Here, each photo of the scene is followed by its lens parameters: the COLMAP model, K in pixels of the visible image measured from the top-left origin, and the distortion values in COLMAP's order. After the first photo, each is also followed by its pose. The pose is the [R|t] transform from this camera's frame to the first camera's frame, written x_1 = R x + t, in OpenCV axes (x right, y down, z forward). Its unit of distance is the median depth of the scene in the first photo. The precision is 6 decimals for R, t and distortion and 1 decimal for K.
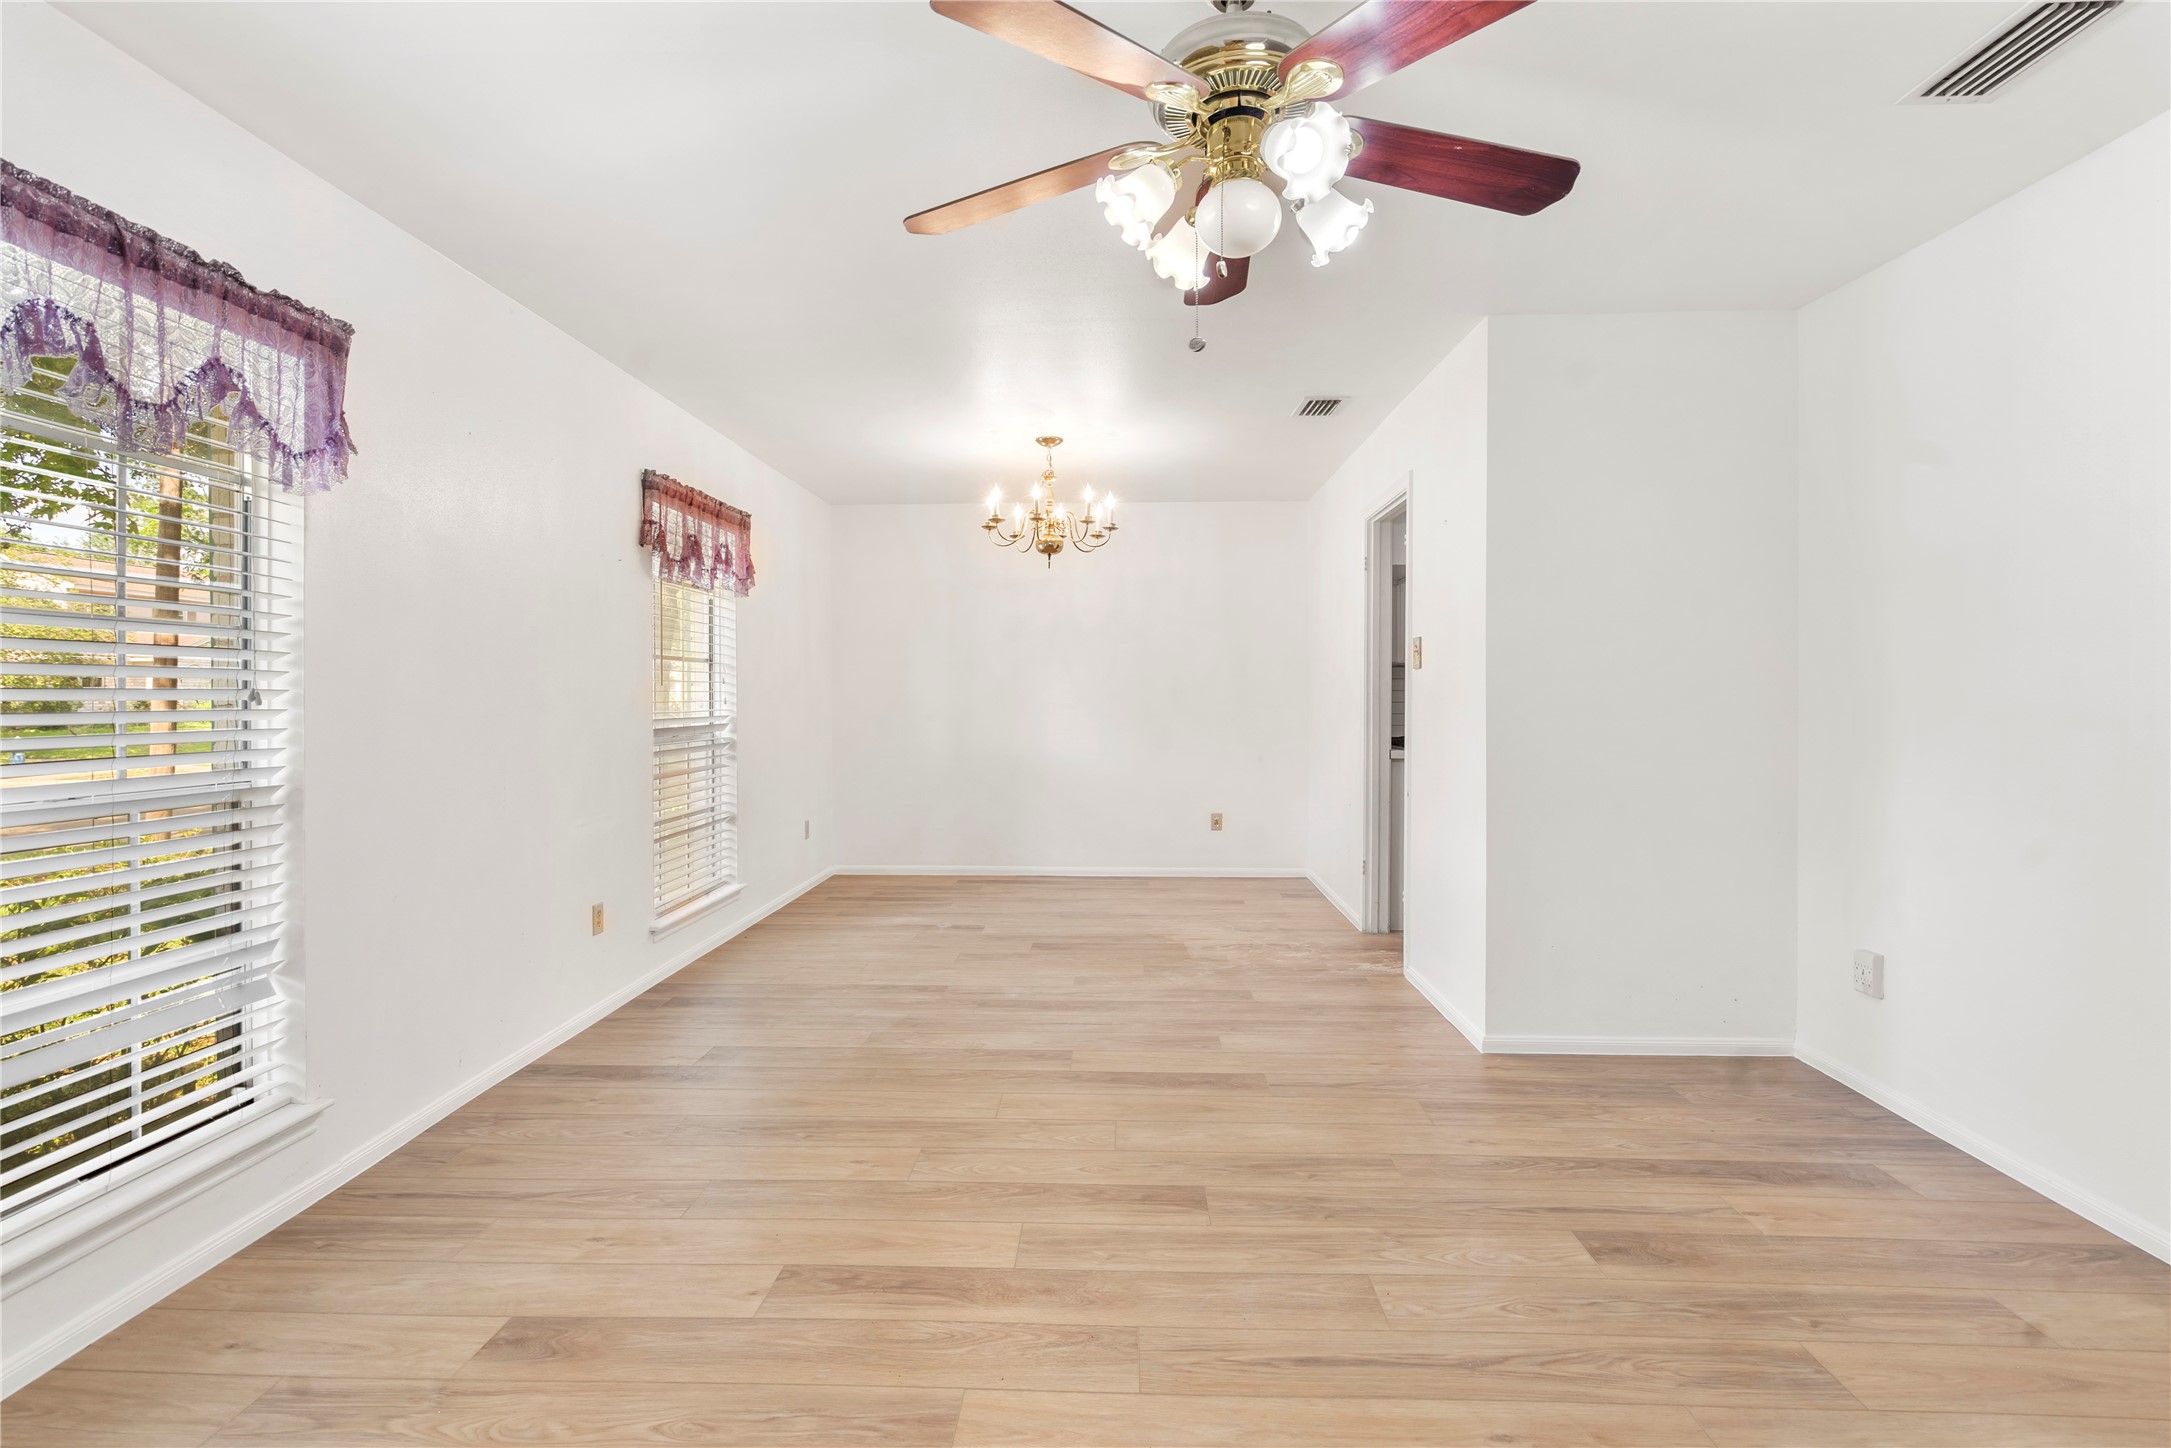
lens RADIAL K [[1001.3, 0, 1083.7], [0, 1001.3, 714.5], [0, 0, 1]] dist [-0.002716, 0.000005]
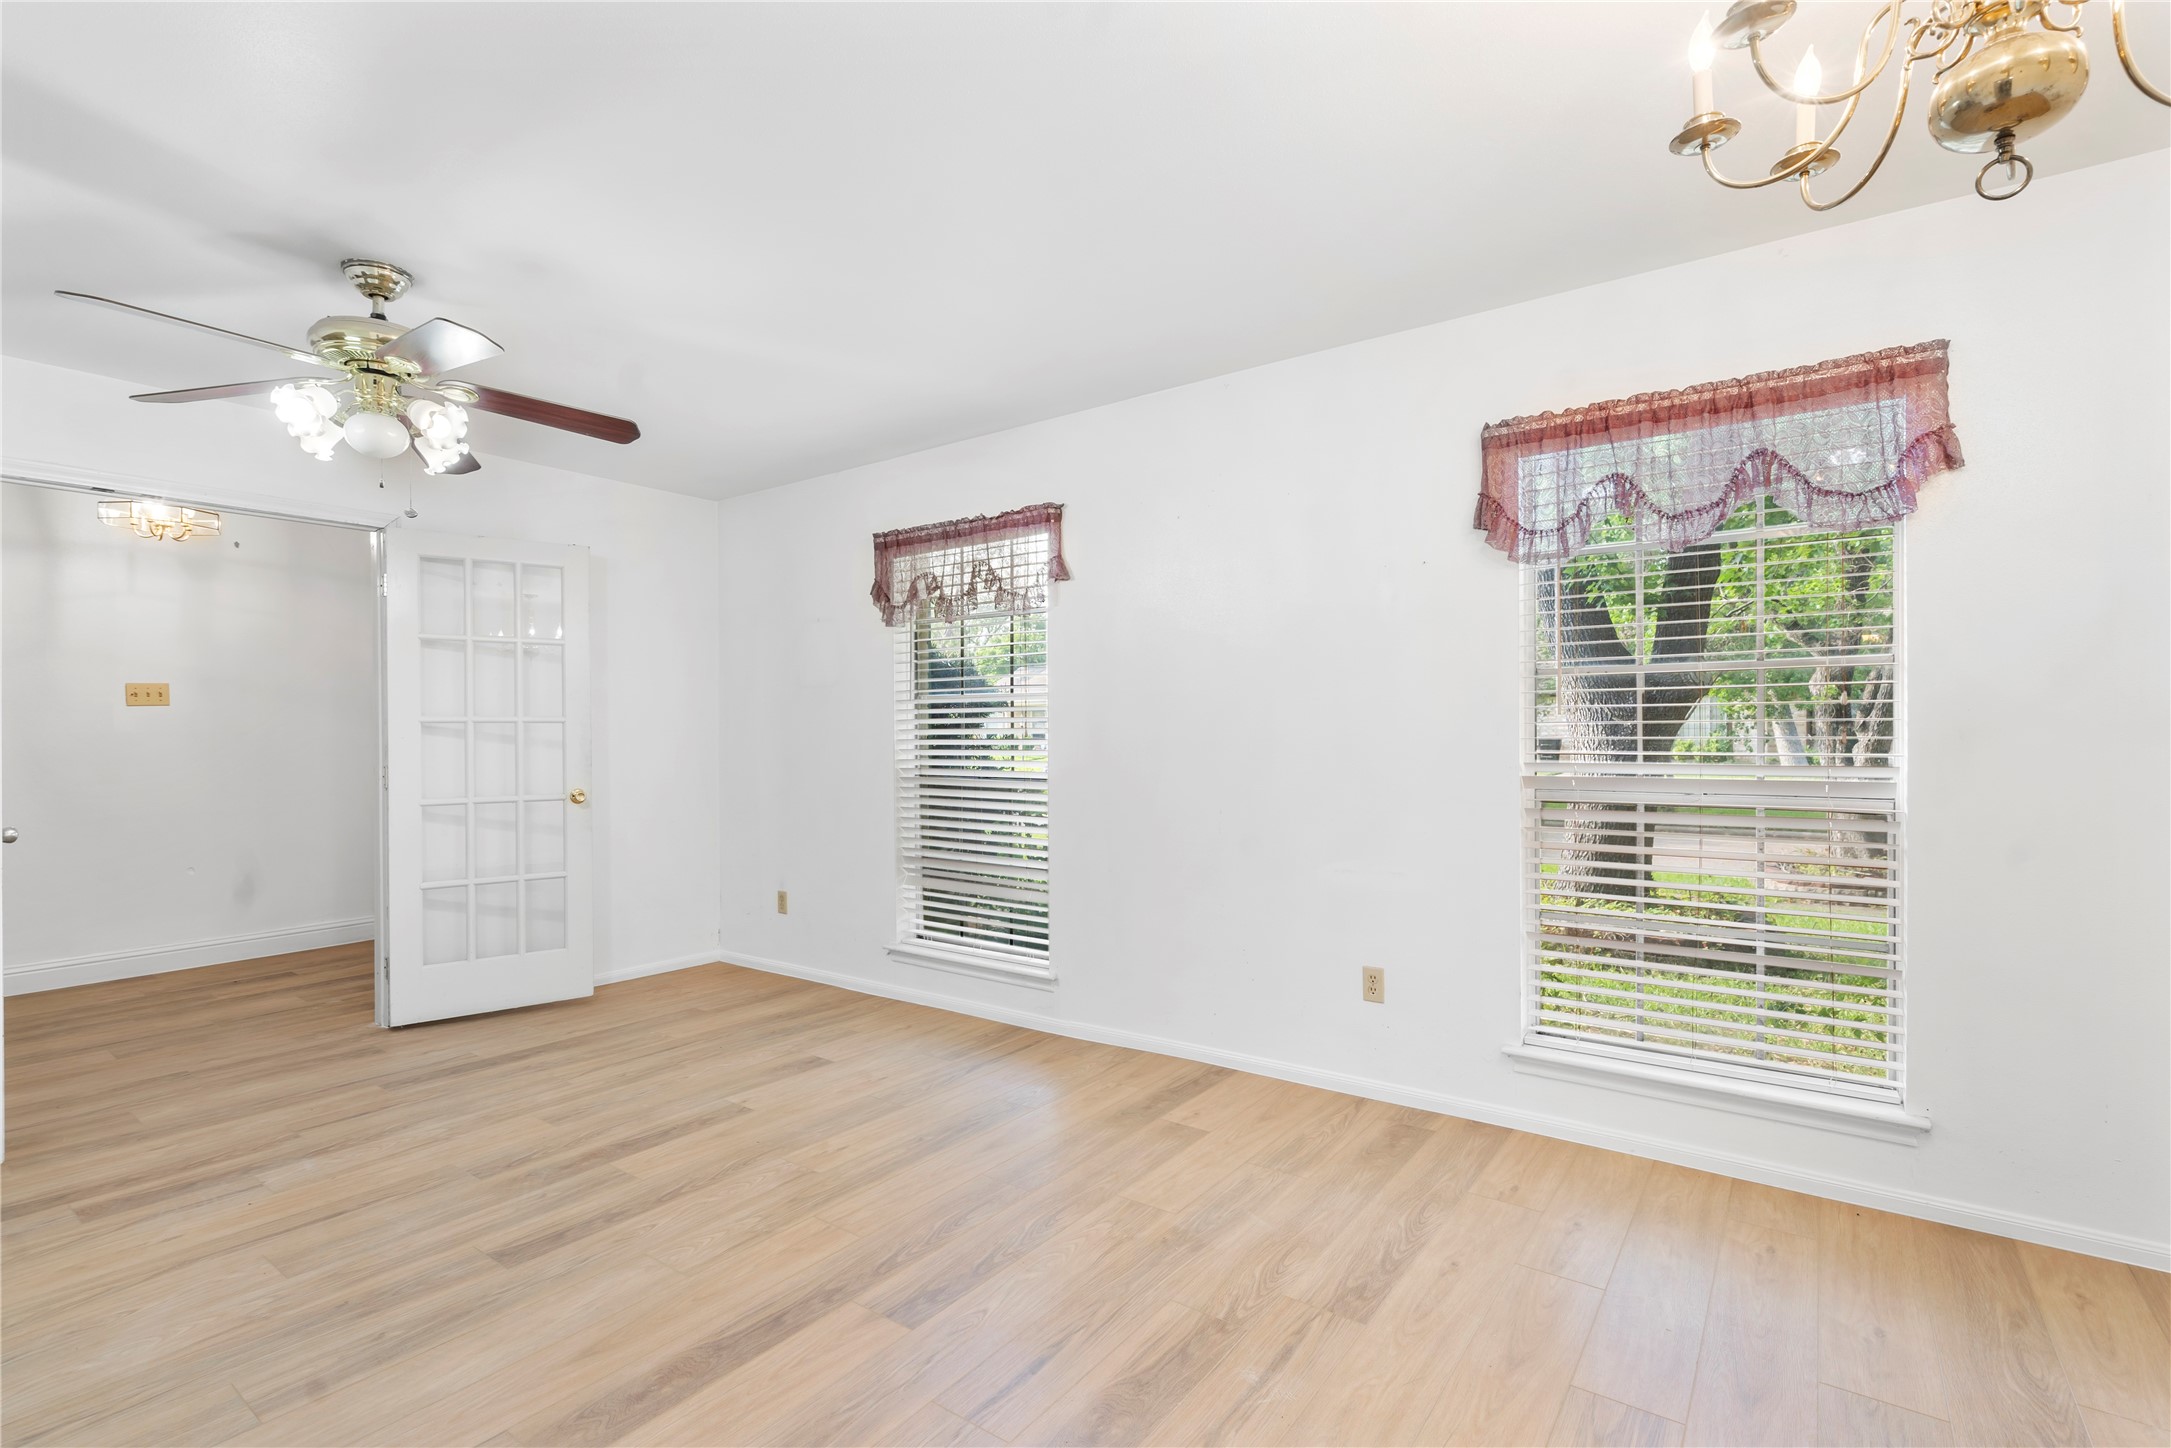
lens RADIAL K [[1001.3, 0, 1081.1], [0, 1001.3, 726.2], [0, 0, 1]] dist [-0.002716, 0.000005]
pose [[-0.561691, 0.001110, -0.827346, 0.600513], [-0.008781, 0.999935, 0.007304, -0.042242], [0.827301, 0.011367, -0.561644, 1.995581]]
